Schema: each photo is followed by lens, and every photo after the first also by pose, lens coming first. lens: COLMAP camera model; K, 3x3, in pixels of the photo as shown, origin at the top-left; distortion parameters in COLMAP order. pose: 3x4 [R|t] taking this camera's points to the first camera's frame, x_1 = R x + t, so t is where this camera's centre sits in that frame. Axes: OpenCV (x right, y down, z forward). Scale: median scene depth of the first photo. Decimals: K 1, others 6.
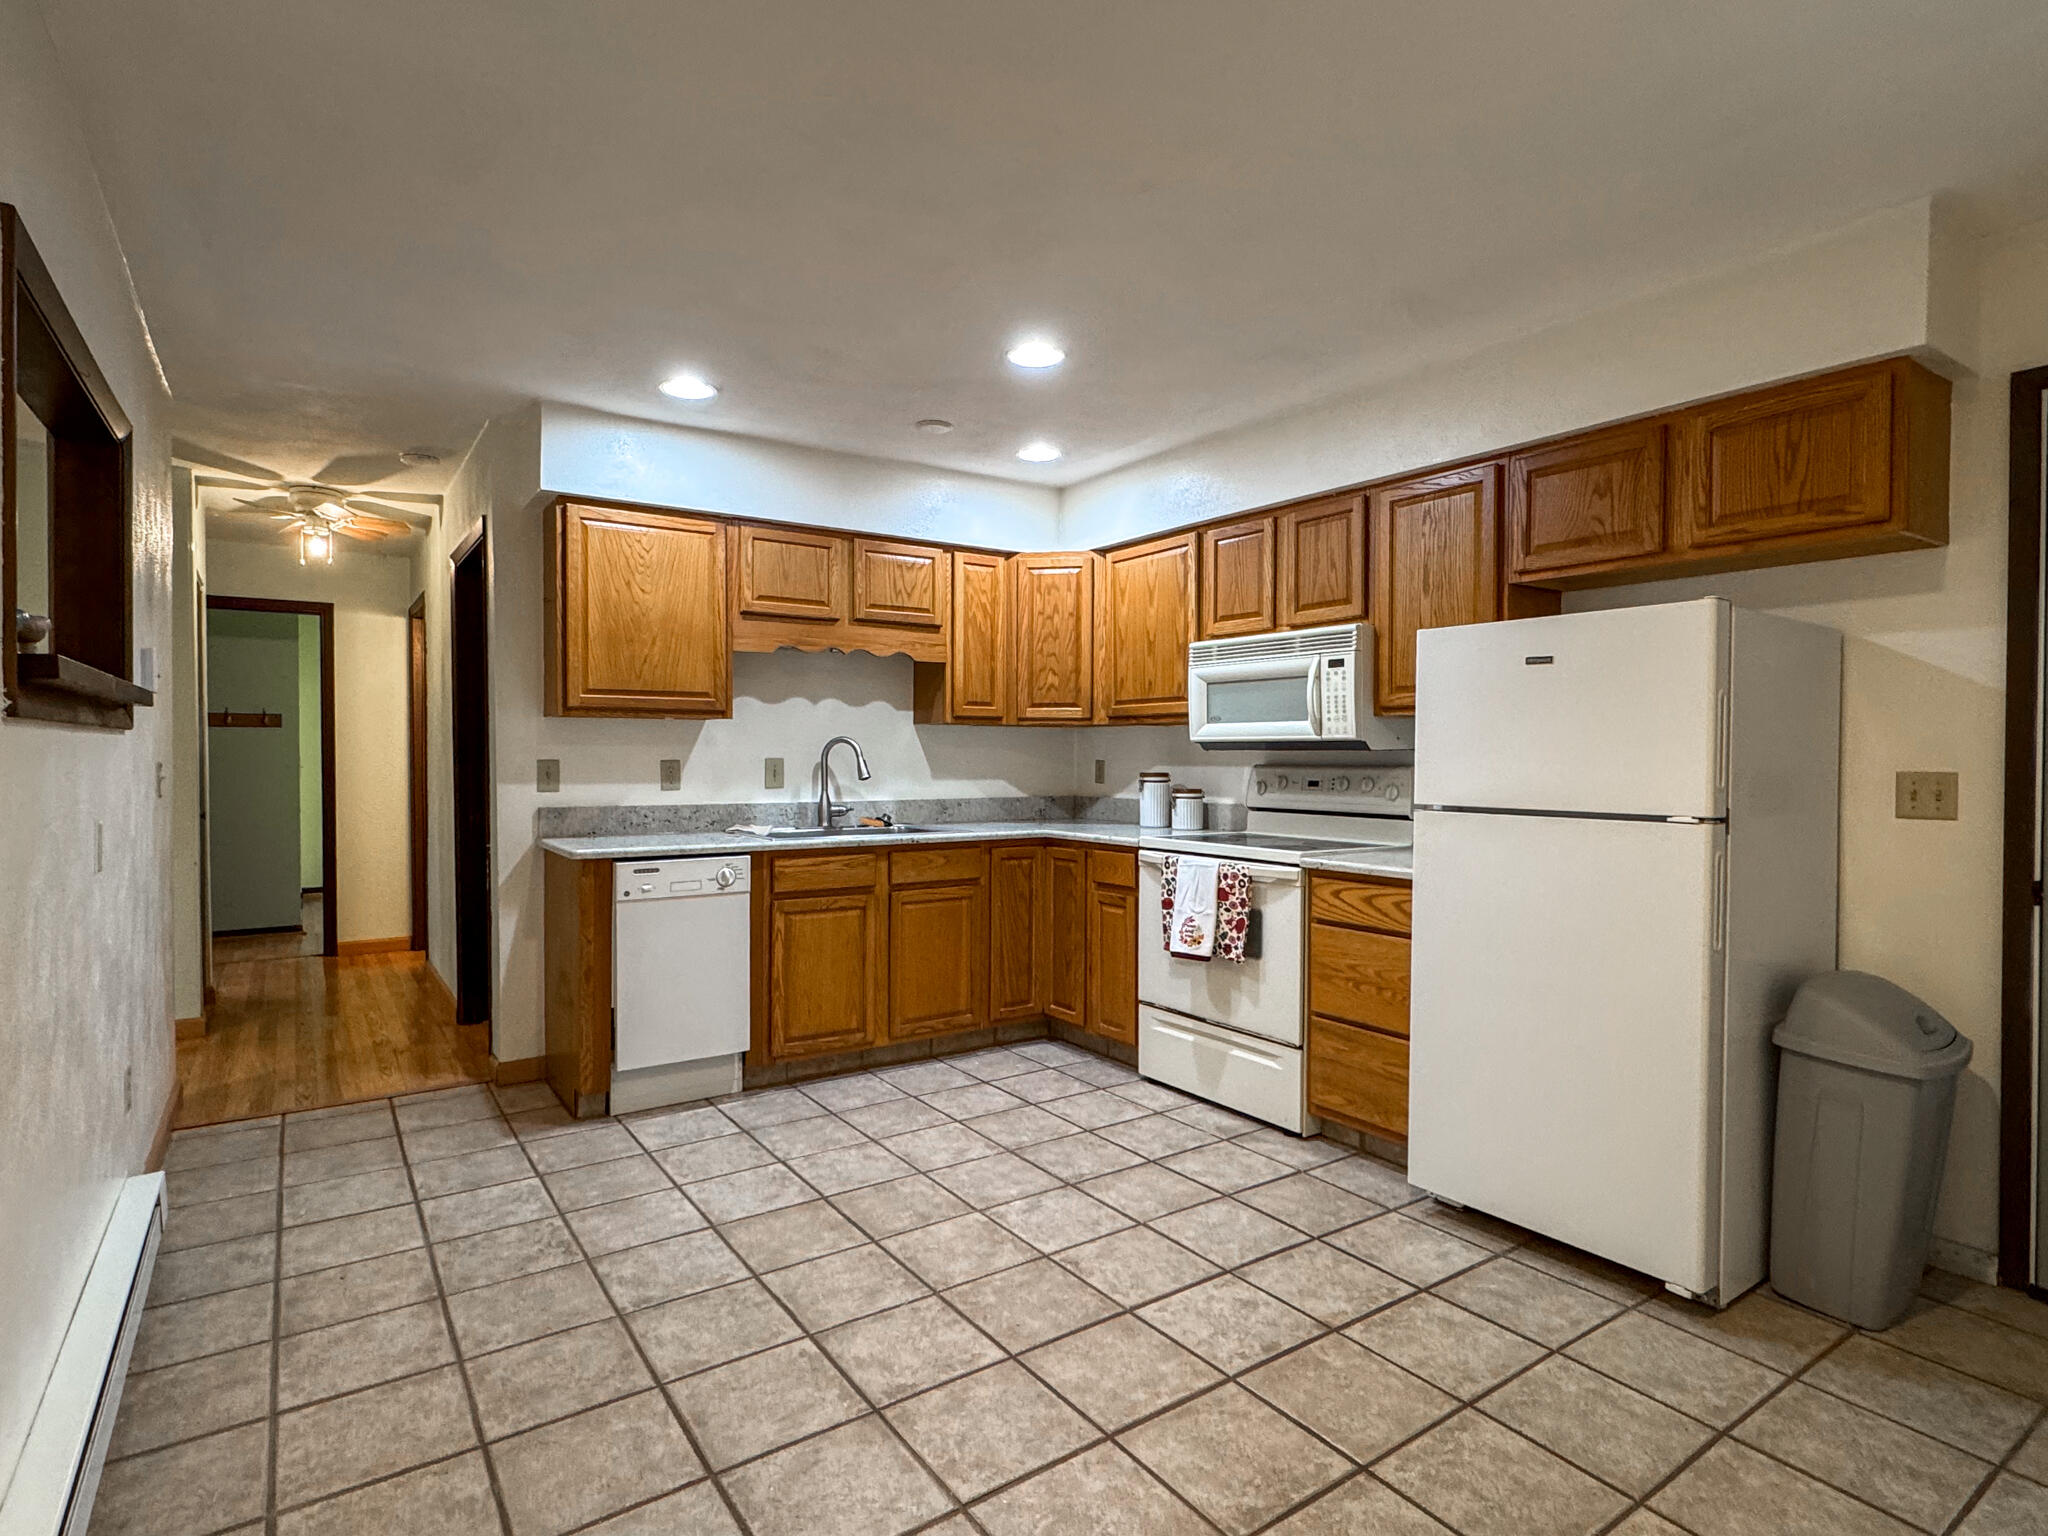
lens RADIAL K [[1027.0, 0, 1035.3], [0, 1027.0, 773.7], [0, 0, 1]] dist [-0.003883, 0.000997]
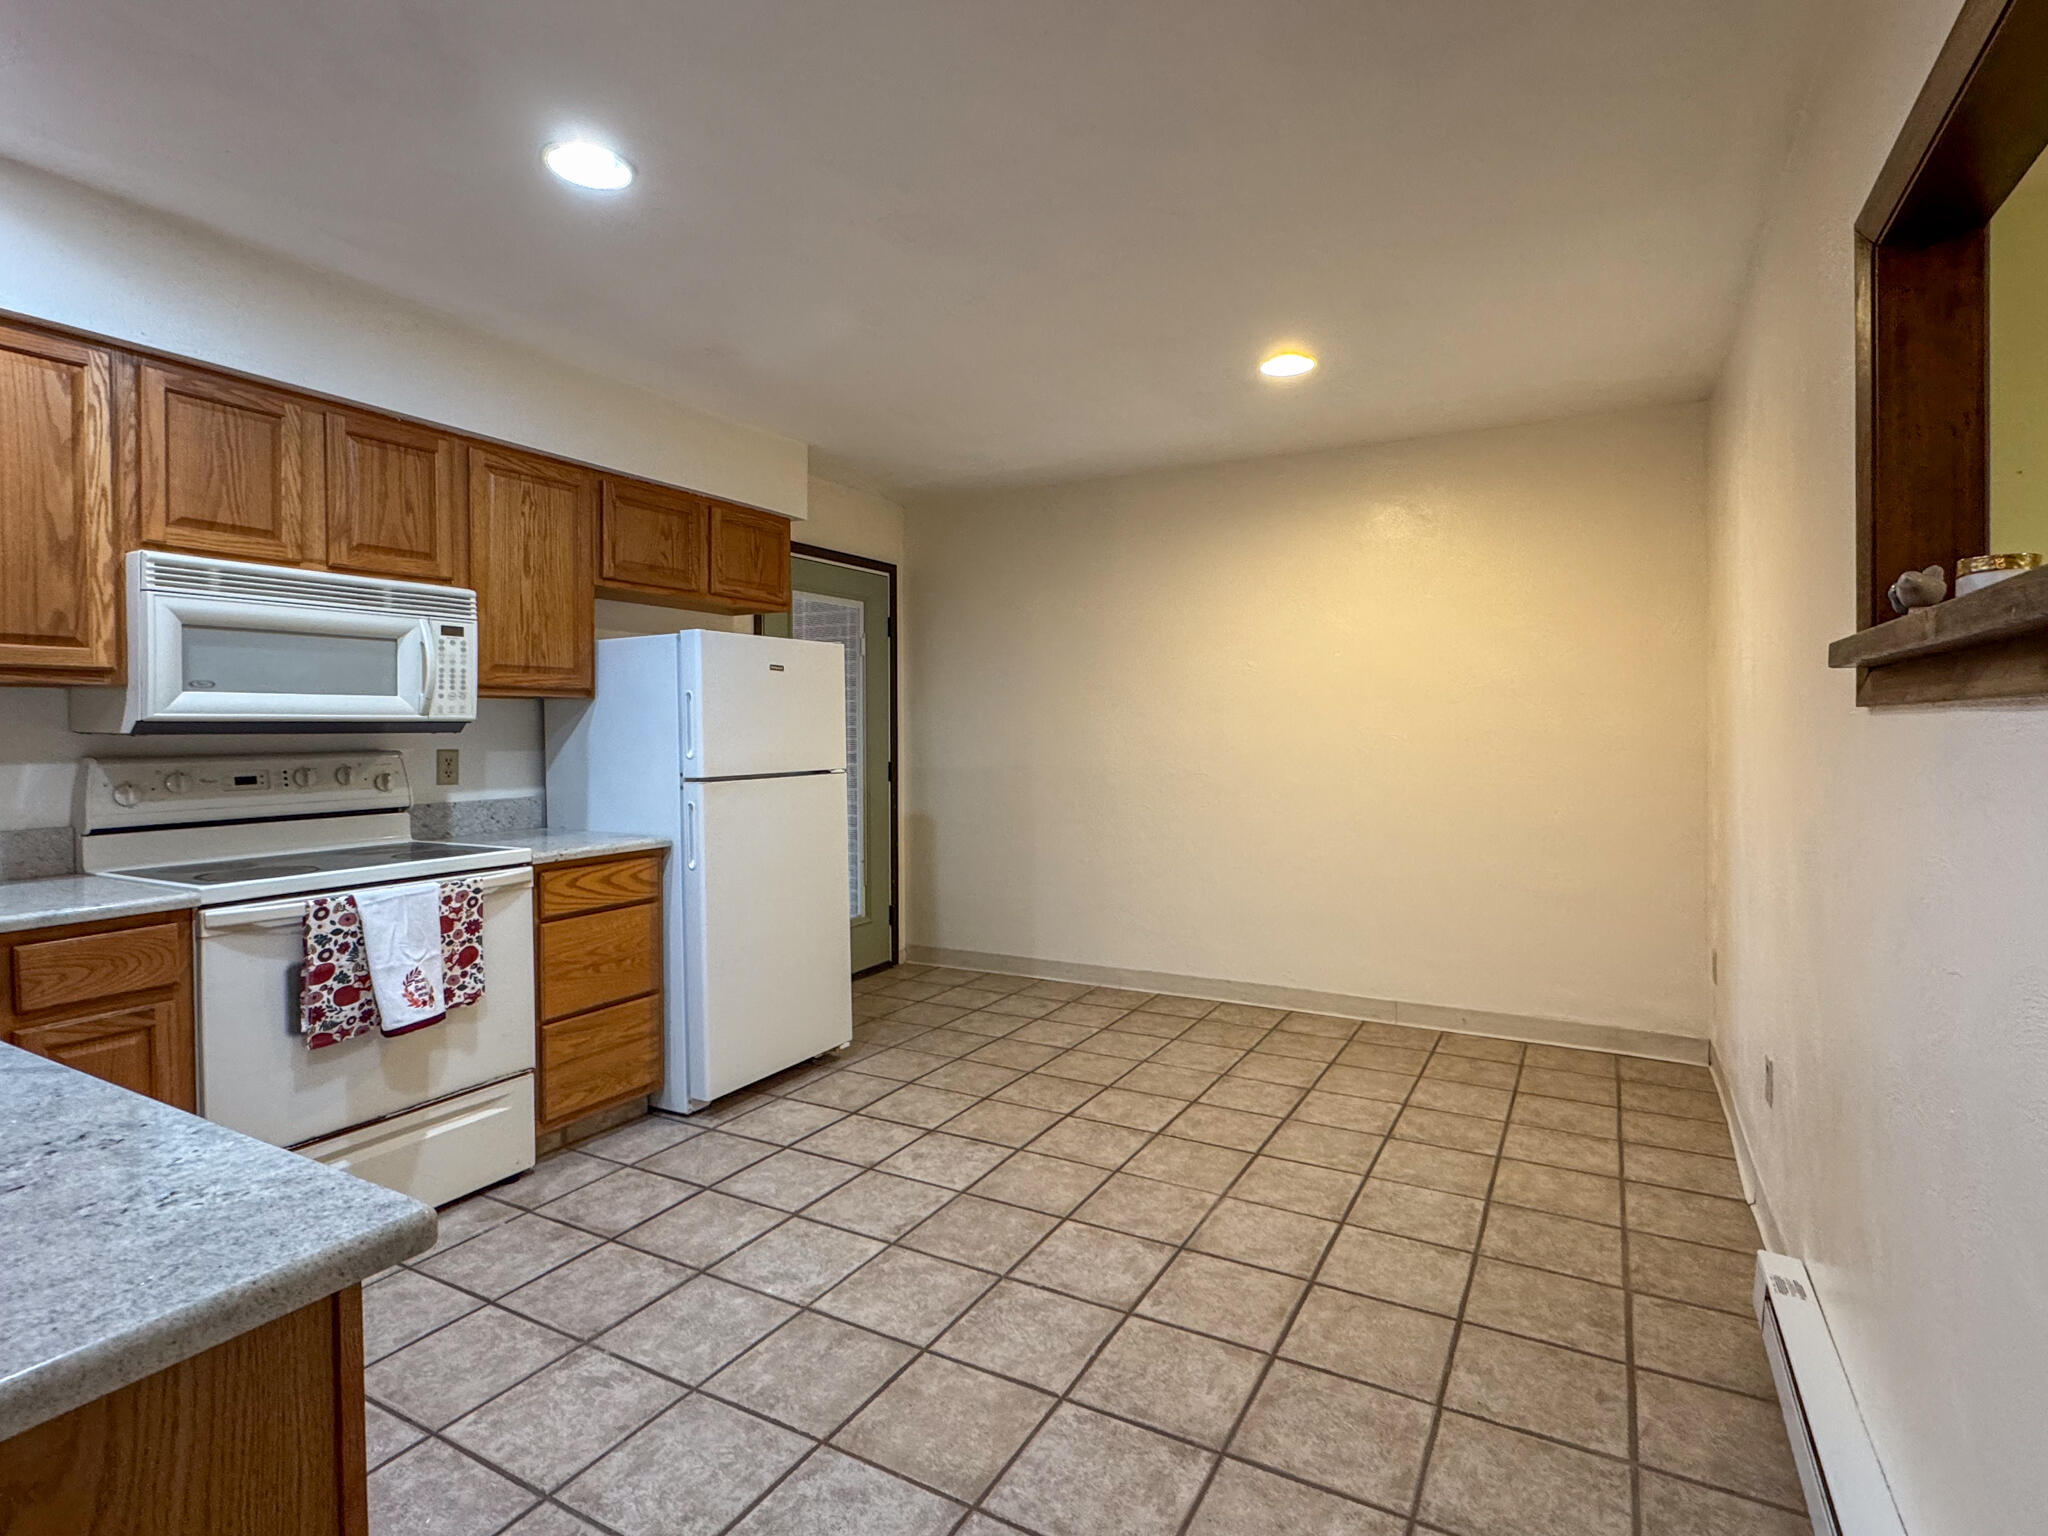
lens RADIAL K [[1001.6, 0, 1003.8], [0, 1001.6, 743.3], [0, 0, 1]] dist [-0.003899, 0.000527]
pose [[-0.396304, -0.015888, 0.917982, -0.646977], [0.022036, 0.999398, 0.026810, -0.026021], [-0.917855, 0.030853, -0.395715, 0.900846]]
